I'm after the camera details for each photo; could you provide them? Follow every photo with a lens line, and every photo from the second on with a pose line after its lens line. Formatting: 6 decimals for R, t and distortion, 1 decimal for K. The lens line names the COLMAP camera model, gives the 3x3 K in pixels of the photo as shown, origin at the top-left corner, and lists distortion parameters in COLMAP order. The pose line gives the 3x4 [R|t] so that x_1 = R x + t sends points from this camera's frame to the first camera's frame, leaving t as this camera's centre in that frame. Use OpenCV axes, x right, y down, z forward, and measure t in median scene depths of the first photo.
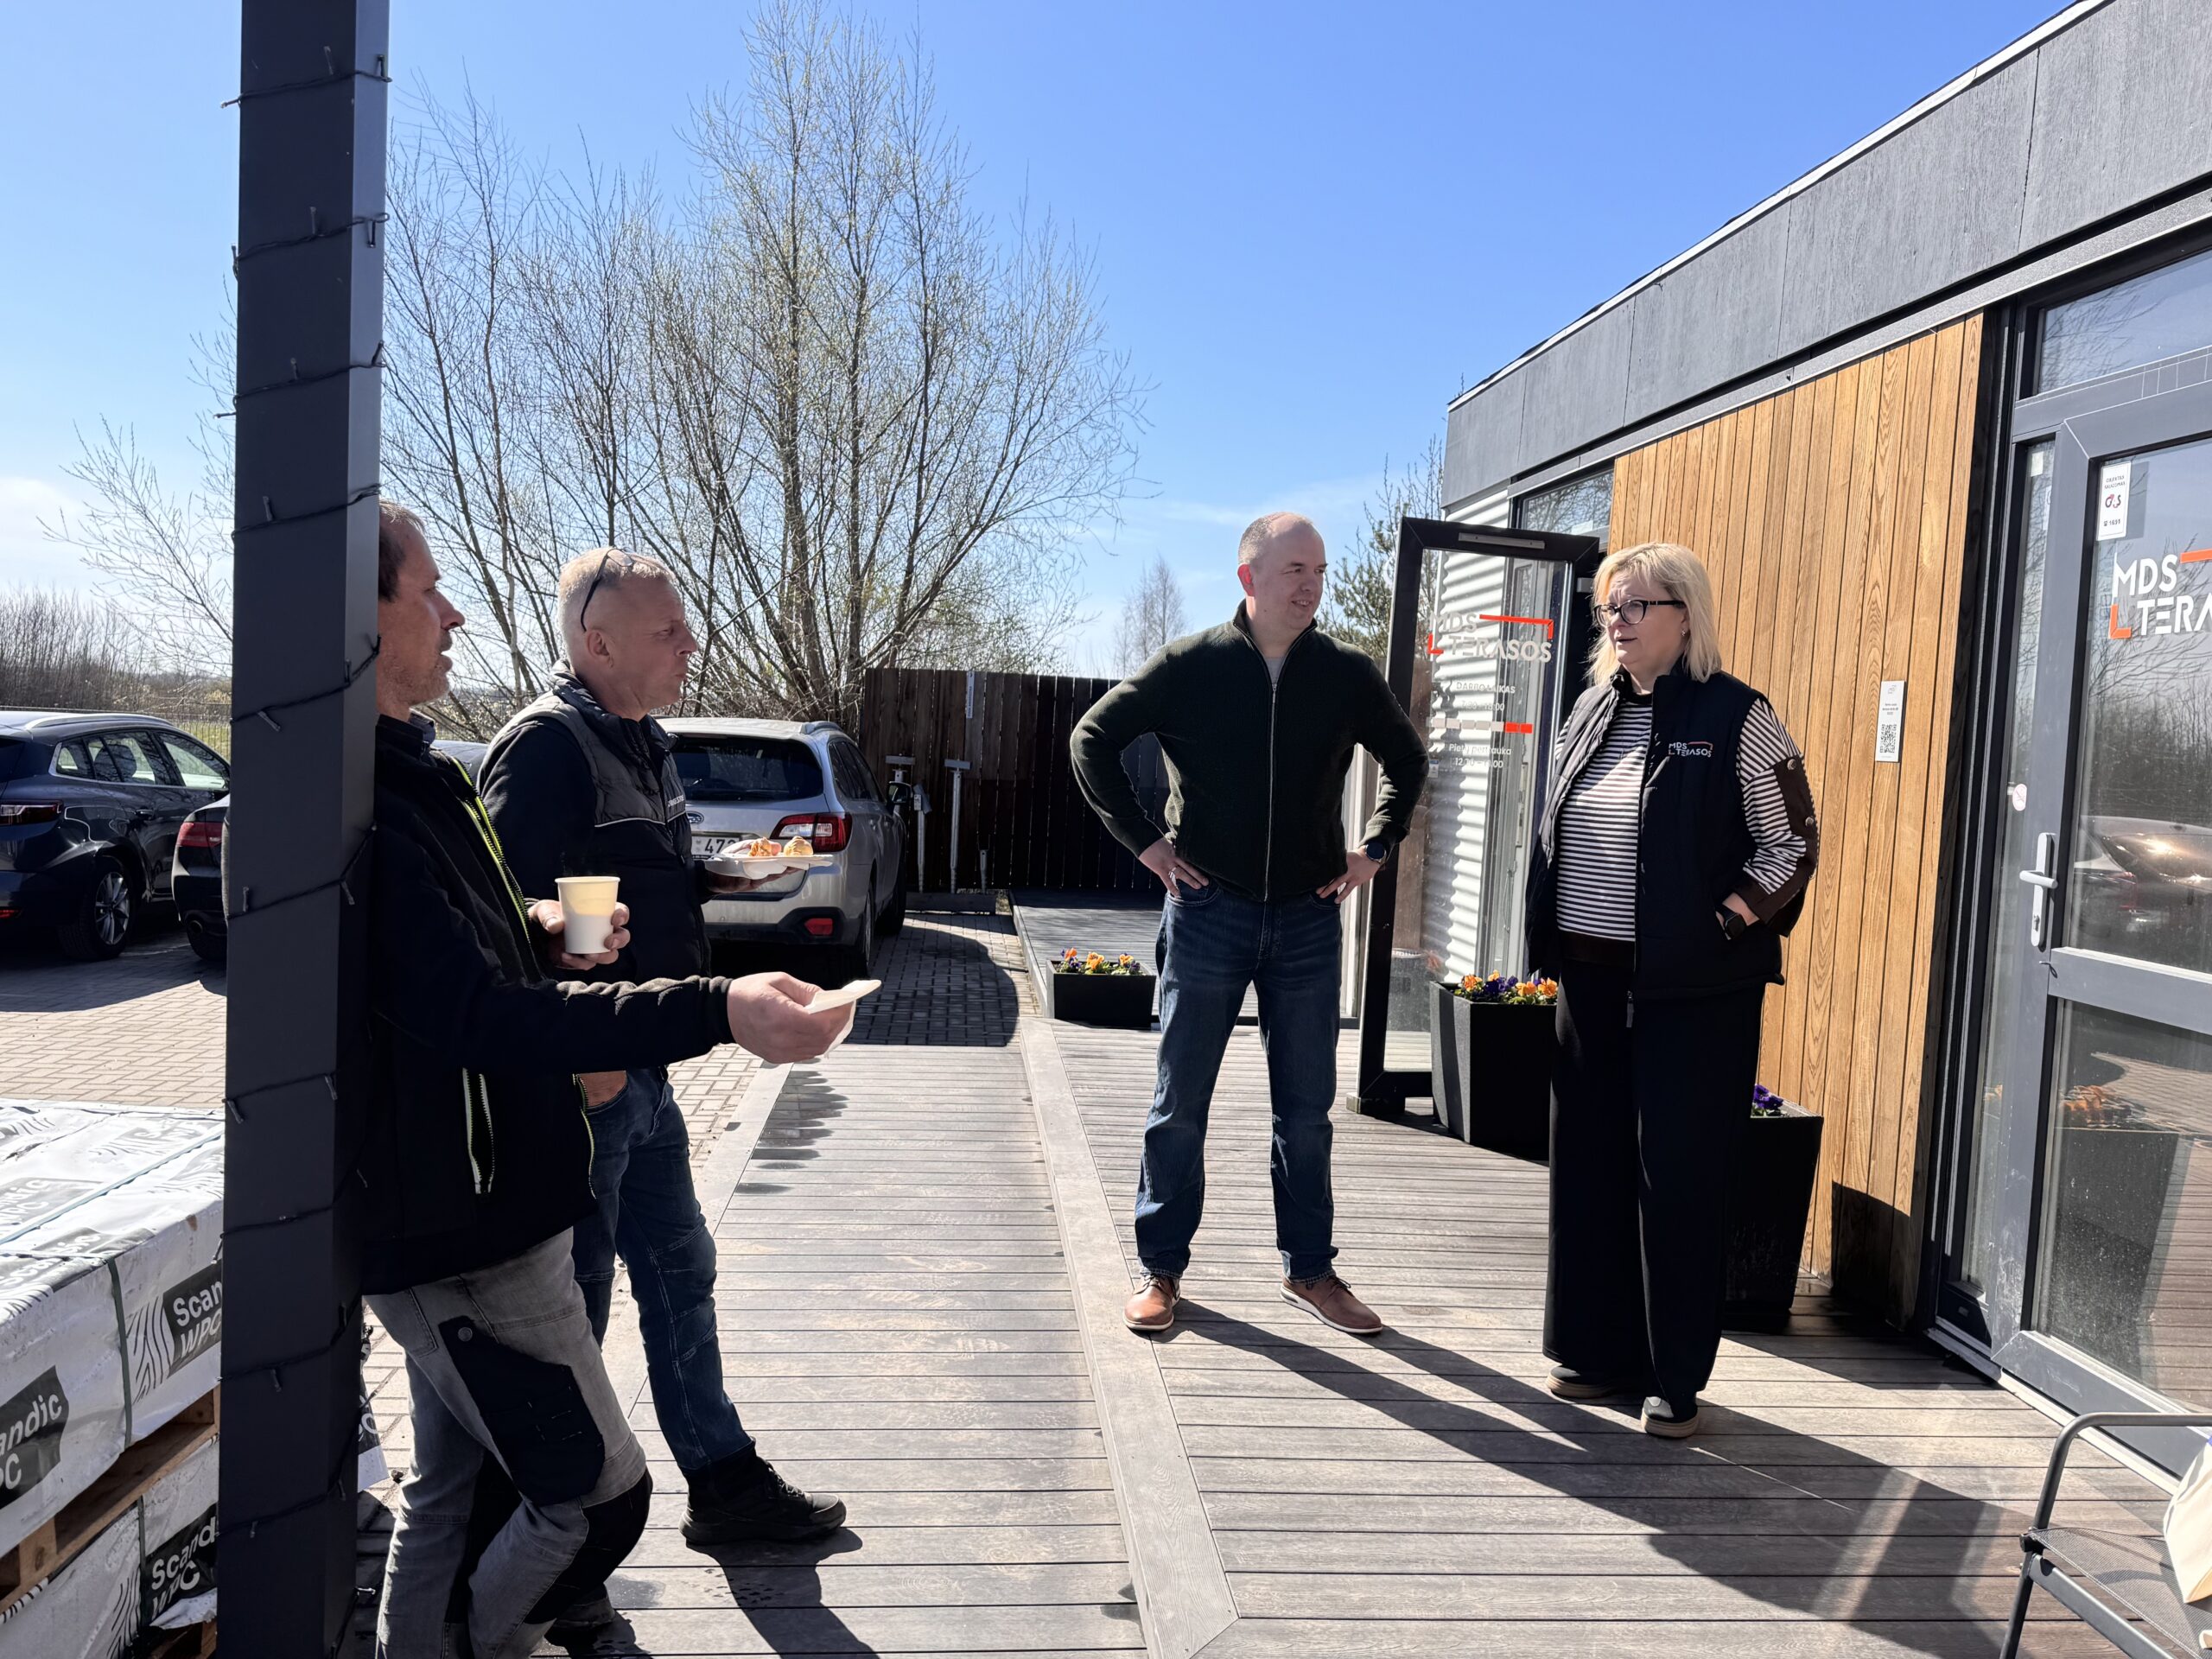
lens RADIAL K [[1817.2, 0, 1106.0], [0, 1817.2, 829.5], [0, 0, 1]] dist [-0.004336, -0.015354]
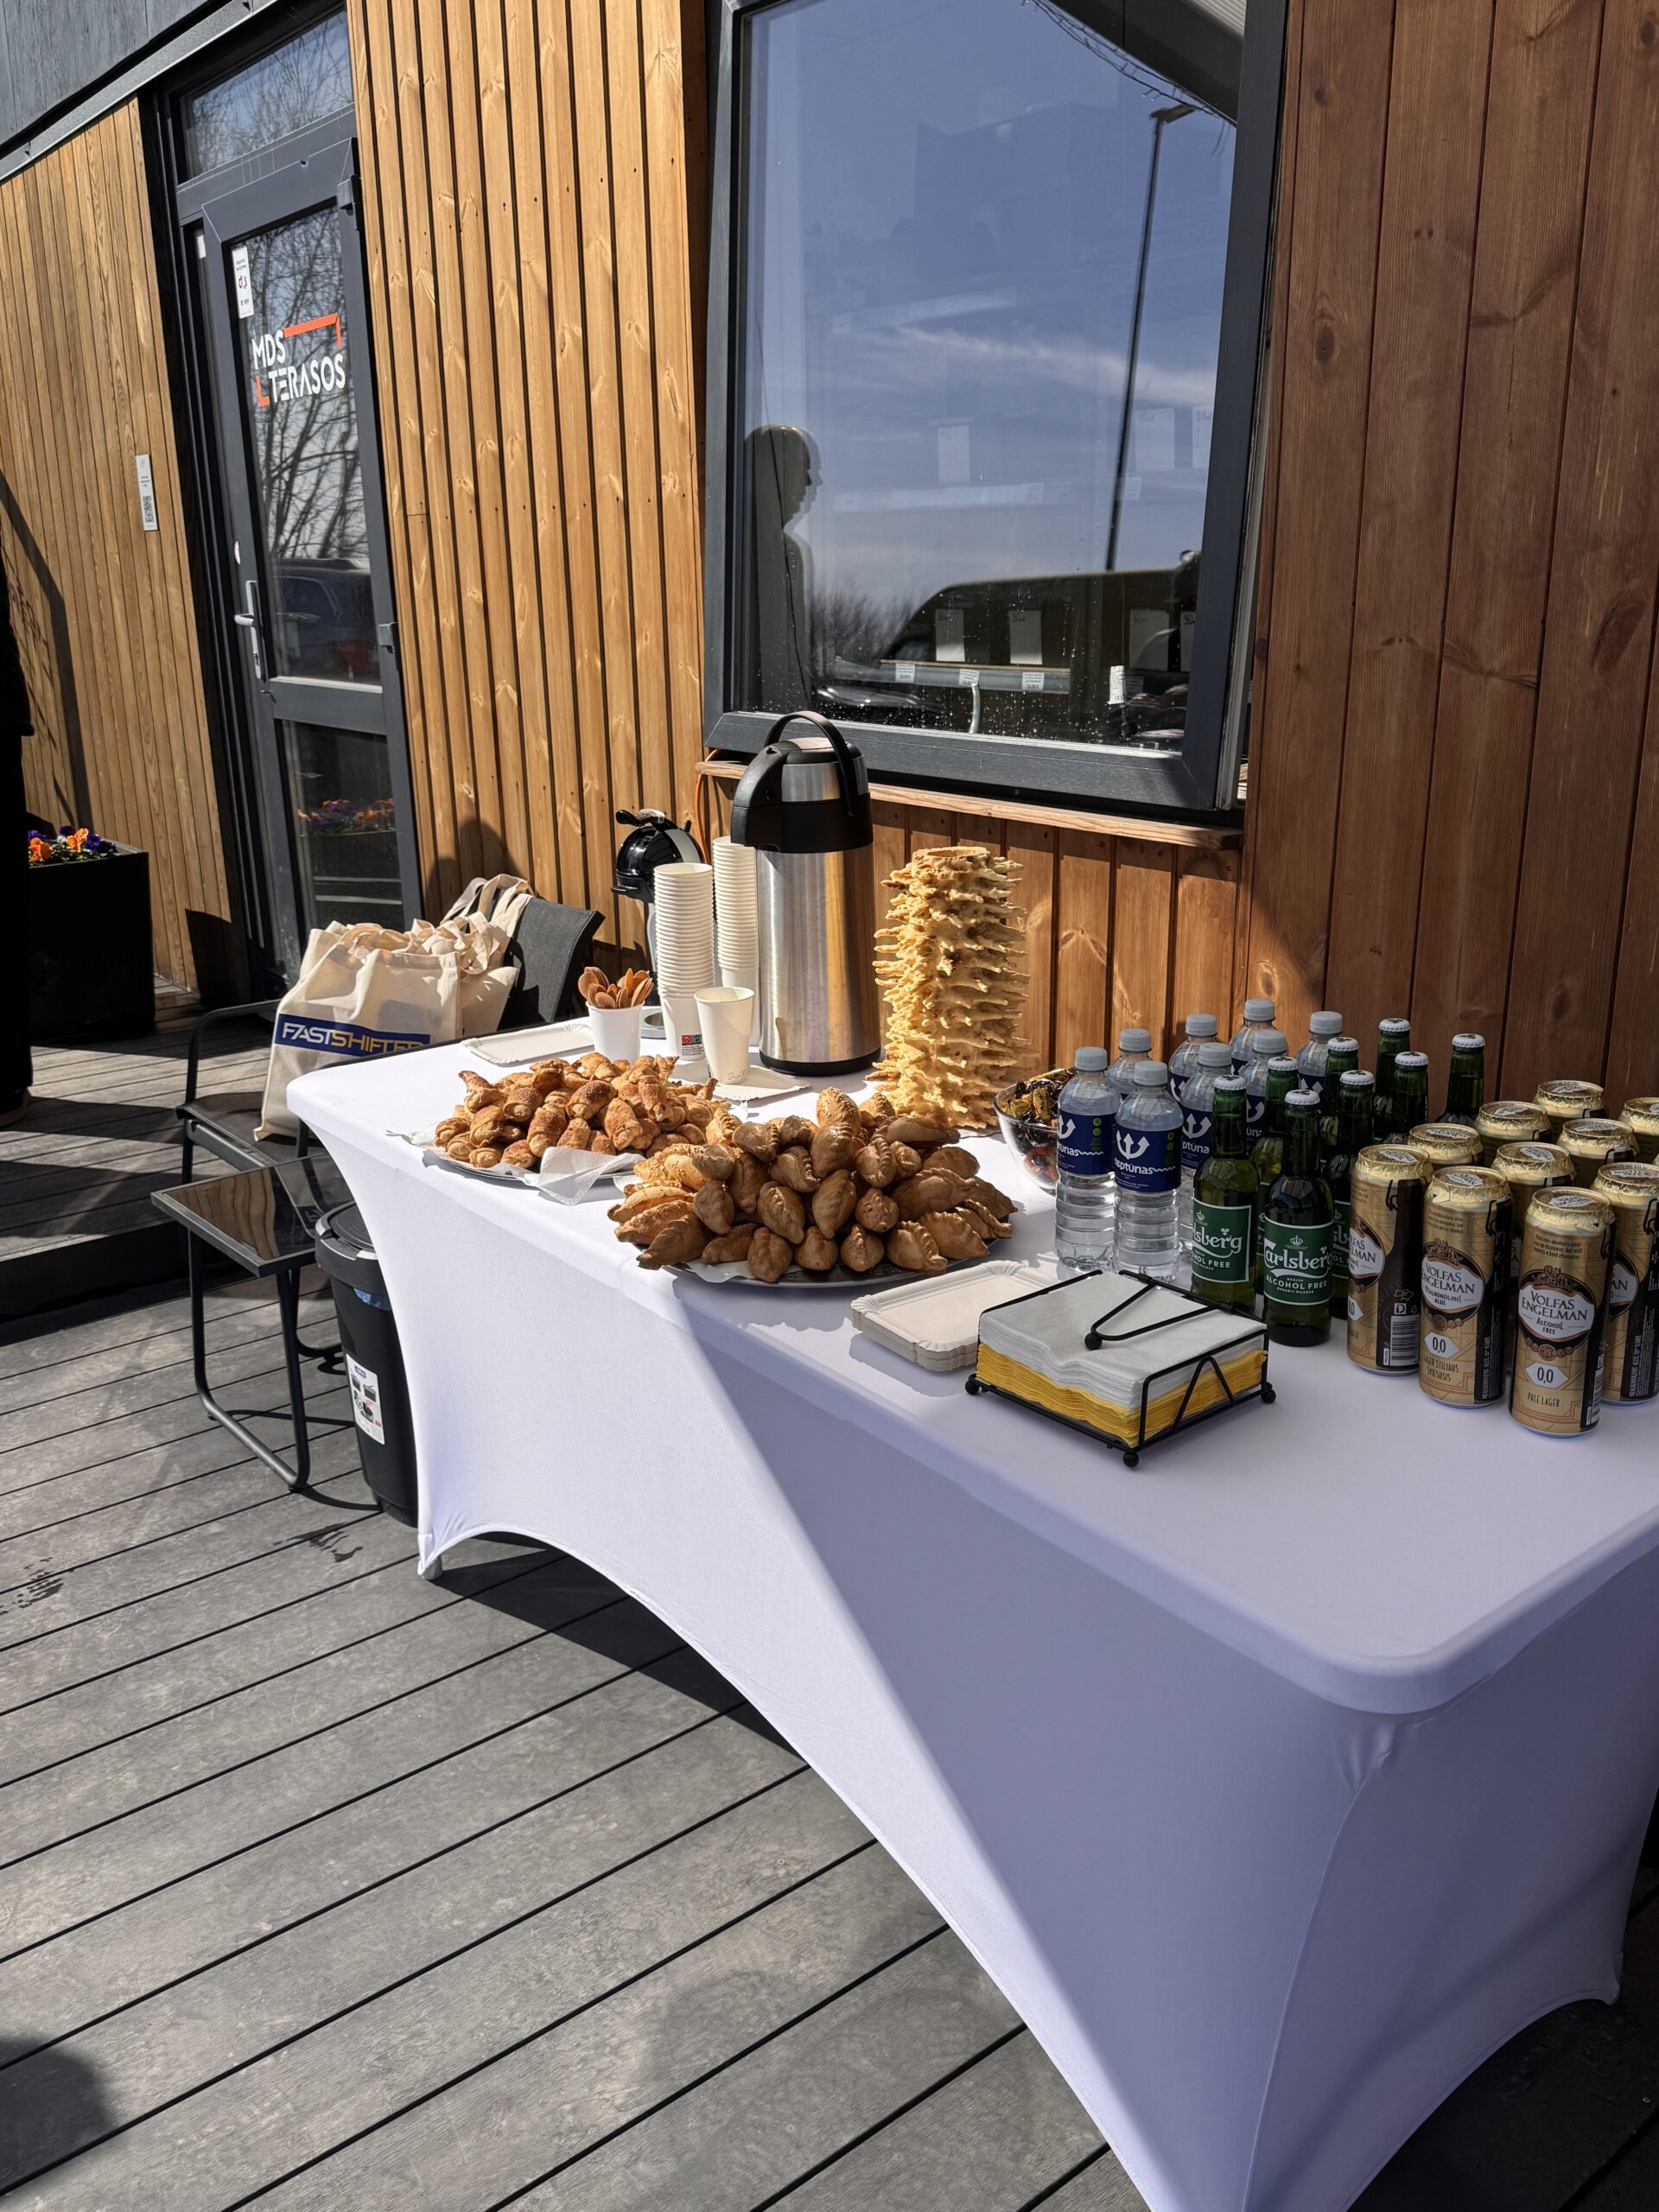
lens RADIAL K [[1817.2, 0, 829.5], [0, 1817.2, 1106.0], [0, 0, 1]] dist [-0.004336, -0.015354]
pose [[0.839130, -0.214115, 0.500016, 0.150062], [0.085498, 0.959757, 0.267500, 0.041928], [-0.537170, -0.181717, 0.823667, -0.226820]]
